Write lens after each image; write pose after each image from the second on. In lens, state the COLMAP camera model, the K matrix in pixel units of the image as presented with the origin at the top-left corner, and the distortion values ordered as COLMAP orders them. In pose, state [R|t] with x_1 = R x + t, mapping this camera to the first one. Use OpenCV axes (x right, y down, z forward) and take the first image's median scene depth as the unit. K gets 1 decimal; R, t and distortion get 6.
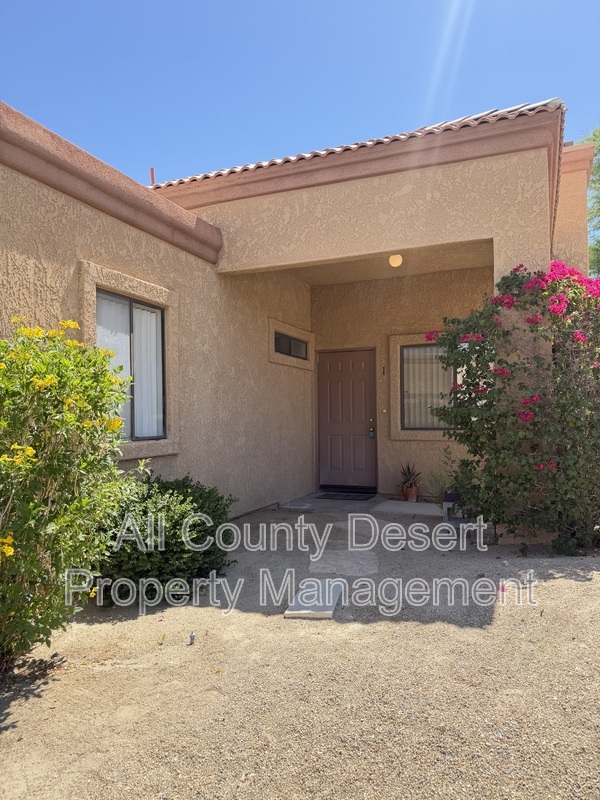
lens RADIAL K [[560.2, 0, 301.2], [0, 560.2, 406.0], [0, 0, 1]] dist [0.060091, -0.079248]
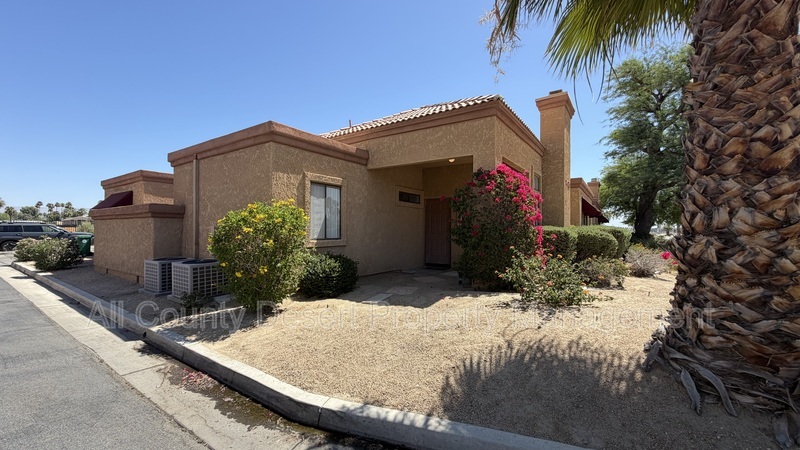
lens RADIAL K [[319.4, 0, 397.8], [0, 319.4, 224.8], [0, 0, 1]] dist [0.000663, -0.000084]
pose [[0.977640, 0.011540, -0.209967, 0.309005], [-0.010121, 0.999918, 0.007834, -0.019765], [0.210040, -0.005534, 0.977677, -0.333322]]
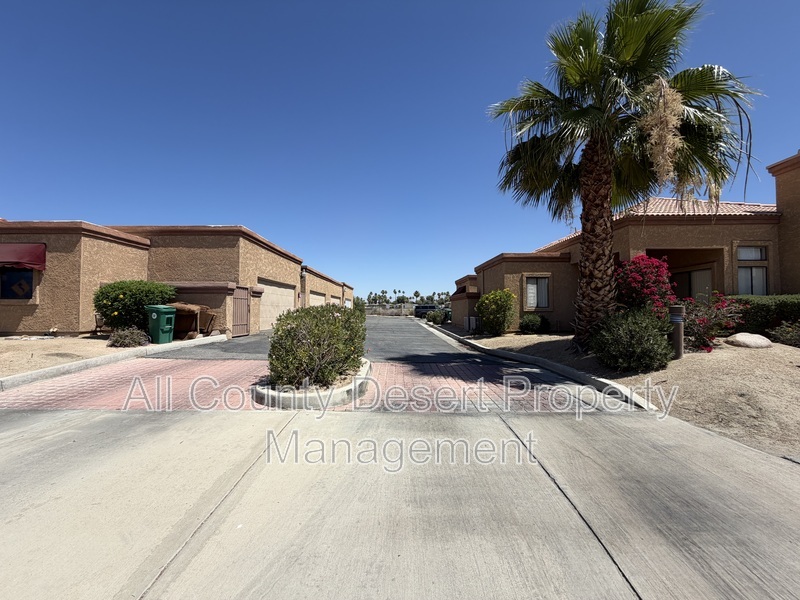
lens RADIAL K [[321.4, 0, 400.0], [0, 321.4, 300.0], [0, 0, 1]] dist [-0.000975, -0.000085]
pose [[0.398673, -0.017585, -0.916924, 1.618839], [0.016062, 0.999797, -0.012191, 0.011716], [0.916952, -0.009868, 0.398875, -1.071187]]
